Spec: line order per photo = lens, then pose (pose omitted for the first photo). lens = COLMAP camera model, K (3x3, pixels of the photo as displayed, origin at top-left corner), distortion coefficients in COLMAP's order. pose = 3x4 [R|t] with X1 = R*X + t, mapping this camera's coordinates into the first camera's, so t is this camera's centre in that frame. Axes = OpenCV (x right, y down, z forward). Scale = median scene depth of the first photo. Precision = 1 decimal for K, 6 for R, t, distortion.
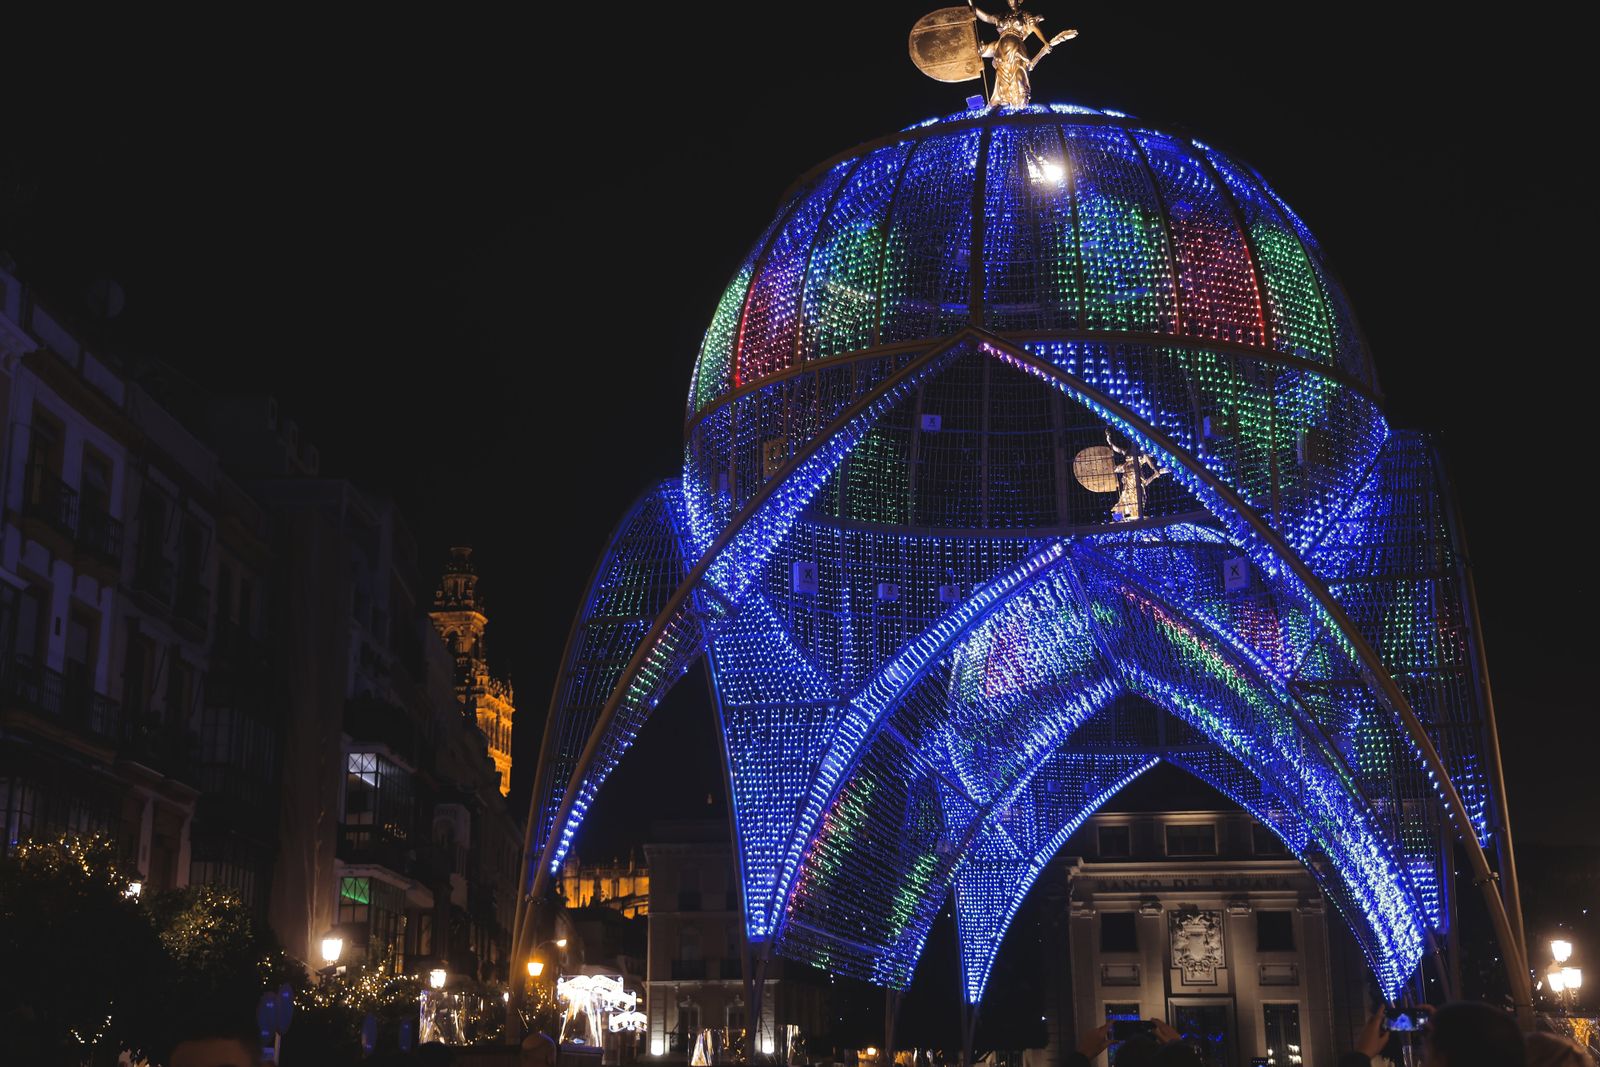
lens RADIAL K [[2186.6, 0, 810.1], [0, 2186.6, 515.1], [0, 0, 1]] dist [0.139381, 0.073815]
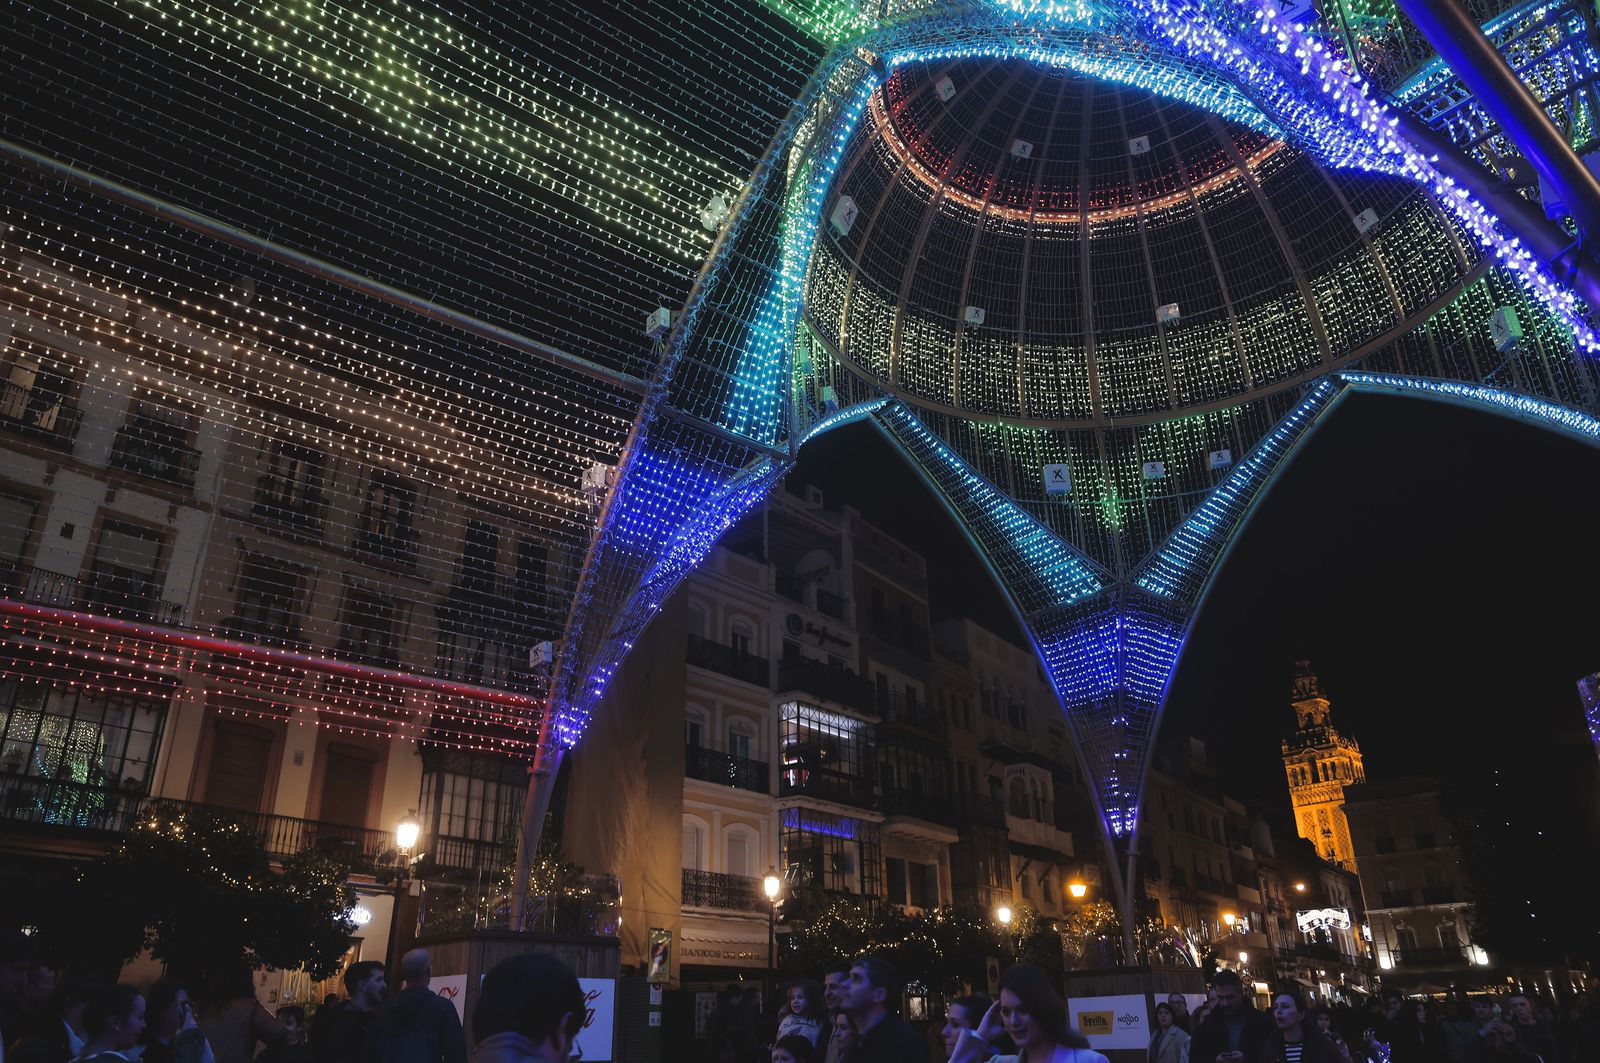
lens RADIAL K [[1124.3, 0, 784.8], [0, 1124.3, 509.3], [0, 0, 1]] dist [-0.093533, 0.064354]
pose [[0.786013, -0.264870, -0.558595, 0.205786], [0.164496, 0.960601, -0.224023, 0.190787], [0.595924, 0.084198, 0.798615, 0.691617]]
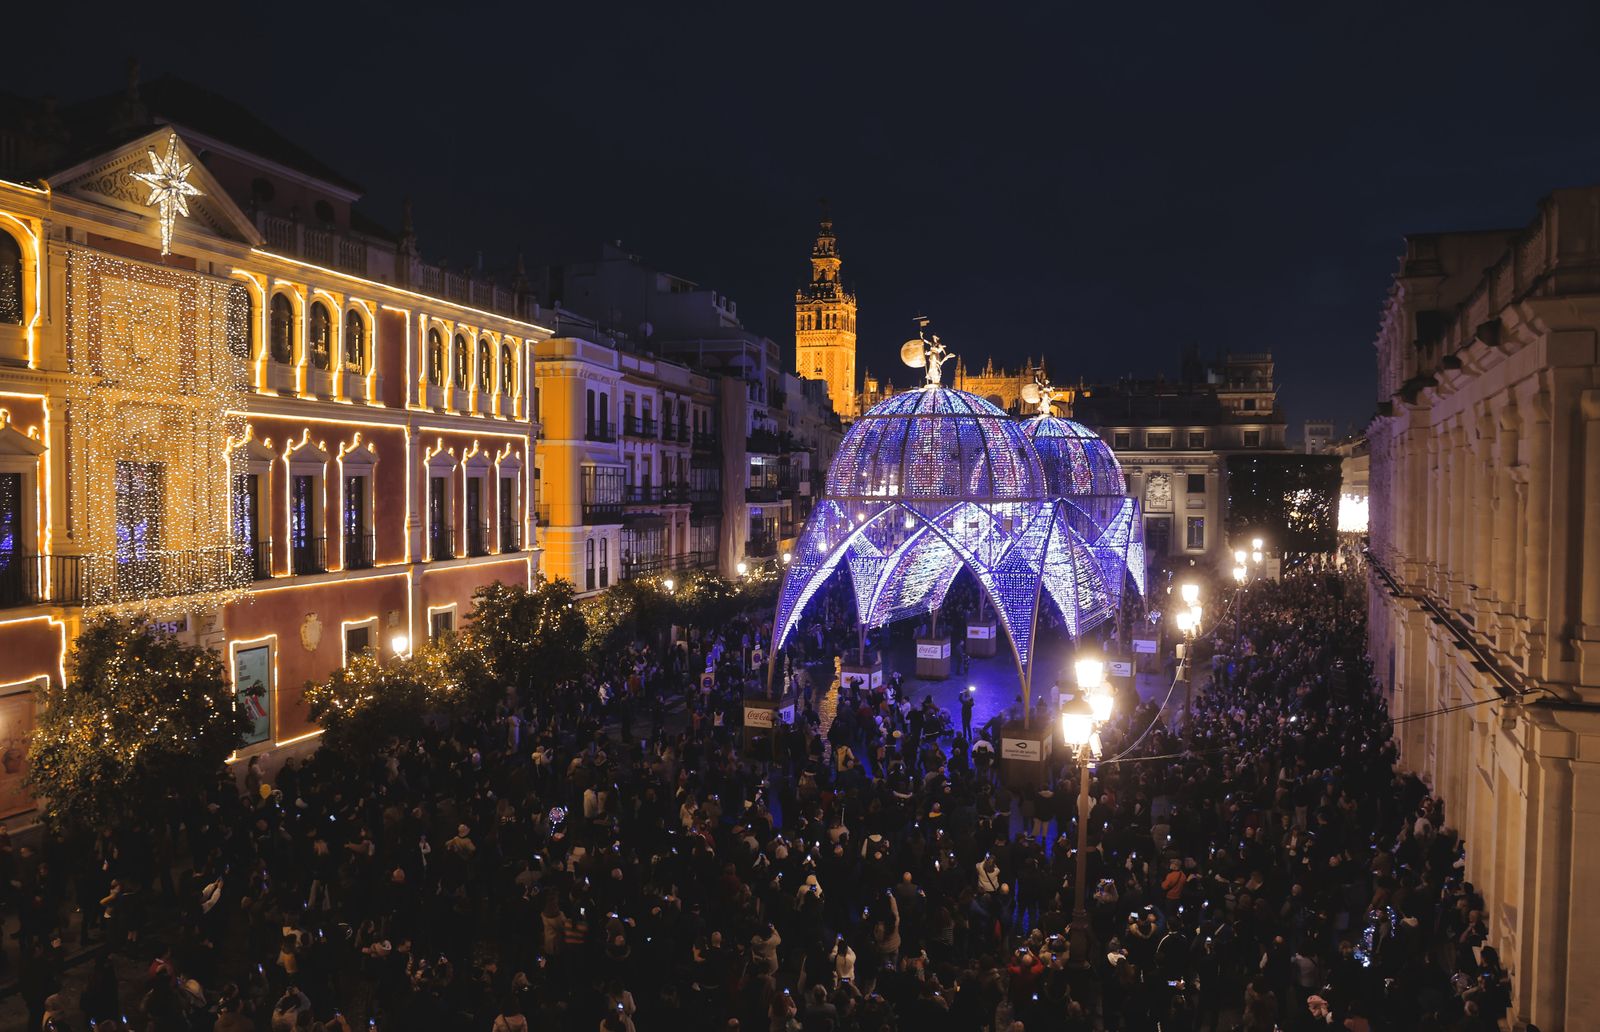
lens RADIAL K [[1223.6, 0, 800.0], [0, 1223.6, 516.0], [0, 0, 1]] dist [-0.108805, 0.088148]
pose [[0.982013, 0.017137, -0.188035, 0.131732], [0.037221, 0.958761, 0.281766, -0.277236], [0.185109, -0.283696, 0.940878, -0.369458]]
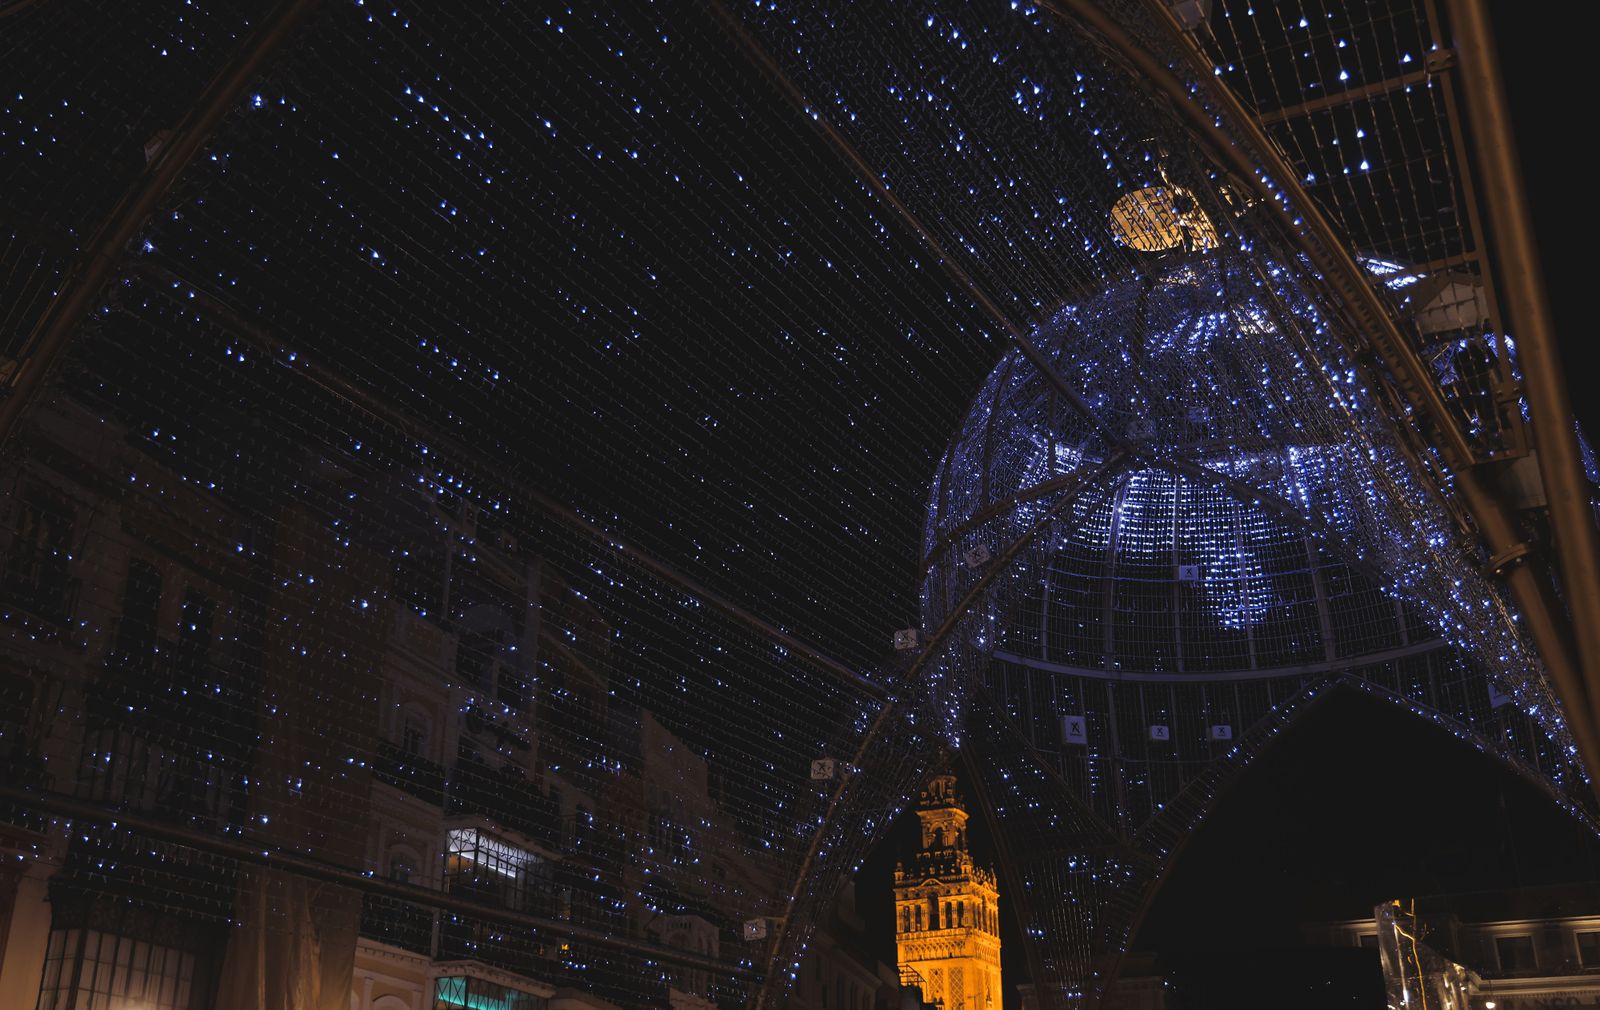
lens RADIAL K [[1801.0, 0, 818.1], [0, 1801.0, 468.1], [0, 0, 1]] dist [0.007935, 0.185077]
pose [[0.964318, -0.112693, -0.239563, 0.152079], [0.074283, 0.983704, -0.163734, 0.127843], [0.254111, 0.140097, 0.956975, 0.462362]]
